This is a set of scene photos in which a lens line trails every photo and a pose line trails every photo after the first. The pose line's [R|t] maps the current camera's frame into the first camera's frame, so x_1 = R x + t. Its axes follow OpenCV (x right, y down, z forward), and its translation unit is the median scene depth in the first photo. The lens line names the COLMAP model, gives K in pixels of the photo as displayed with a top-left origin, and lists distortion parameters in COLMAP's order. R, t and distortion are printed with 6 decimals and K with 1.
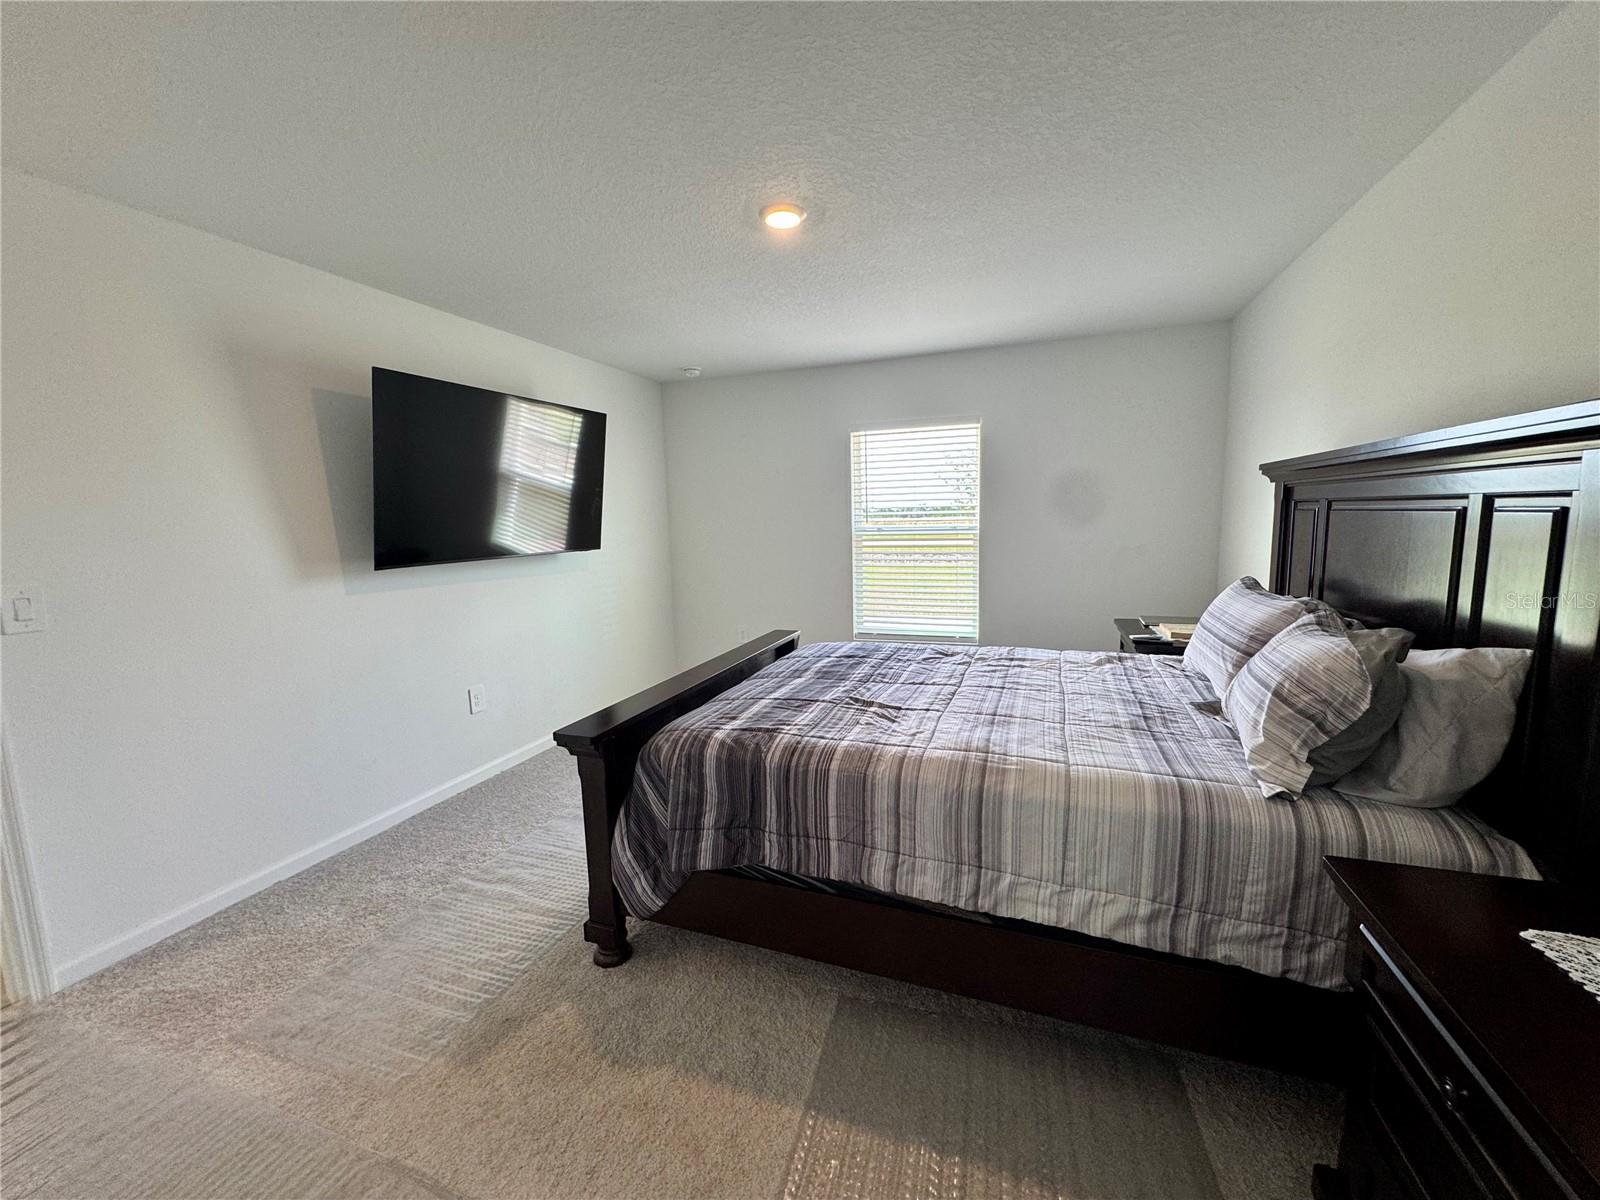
lens RADIAL K [[638.5, 0, 797.1], [0, 638.5, 609.3], [0, 0, 1]] dist [-0.002951, 0.000993]
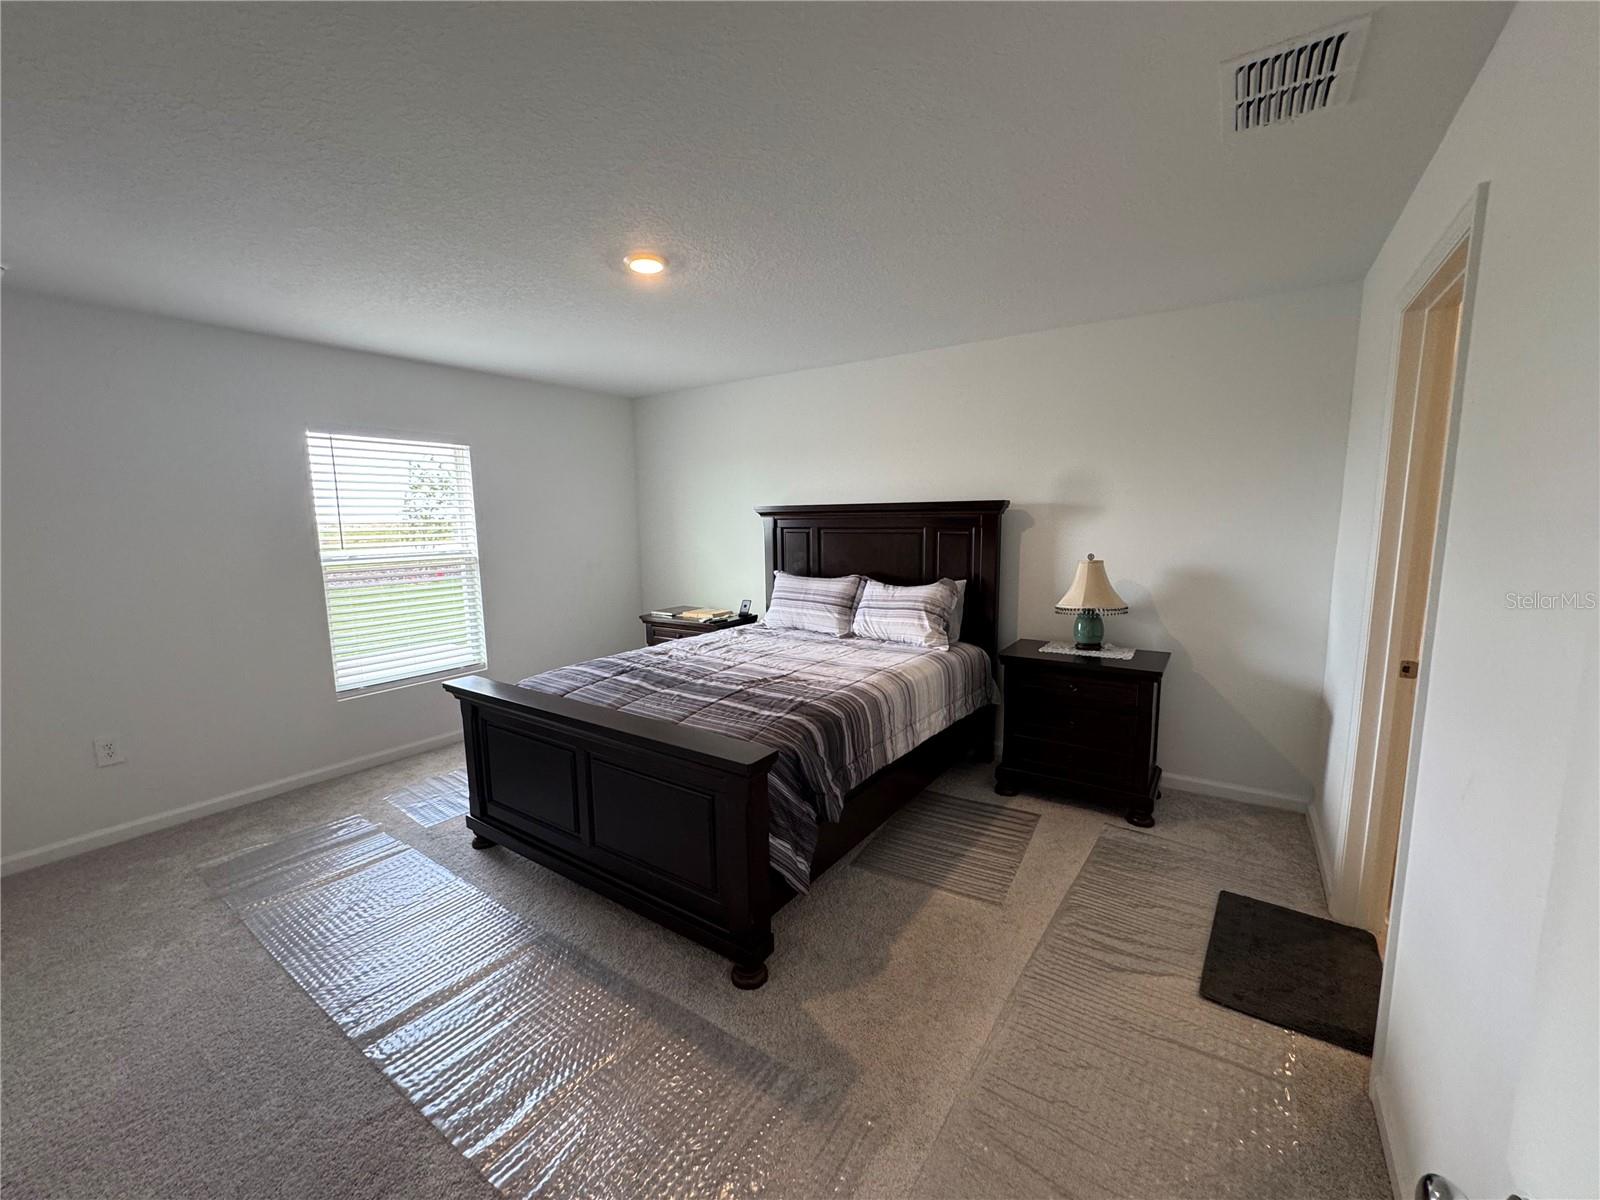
lens RADIAL K [[638.5, 0, 807.2], [0, 638.5, 592.6], [0, 0, 1]] dist [-0.002951, 0.000993]
pose [[0.242533, -0.090207, 0.965940, -1.104598], [0.143924, 0.987996, 0.056130, -0.093233], [-0.959408, 0.125409, 0.252604, 0.541945]]
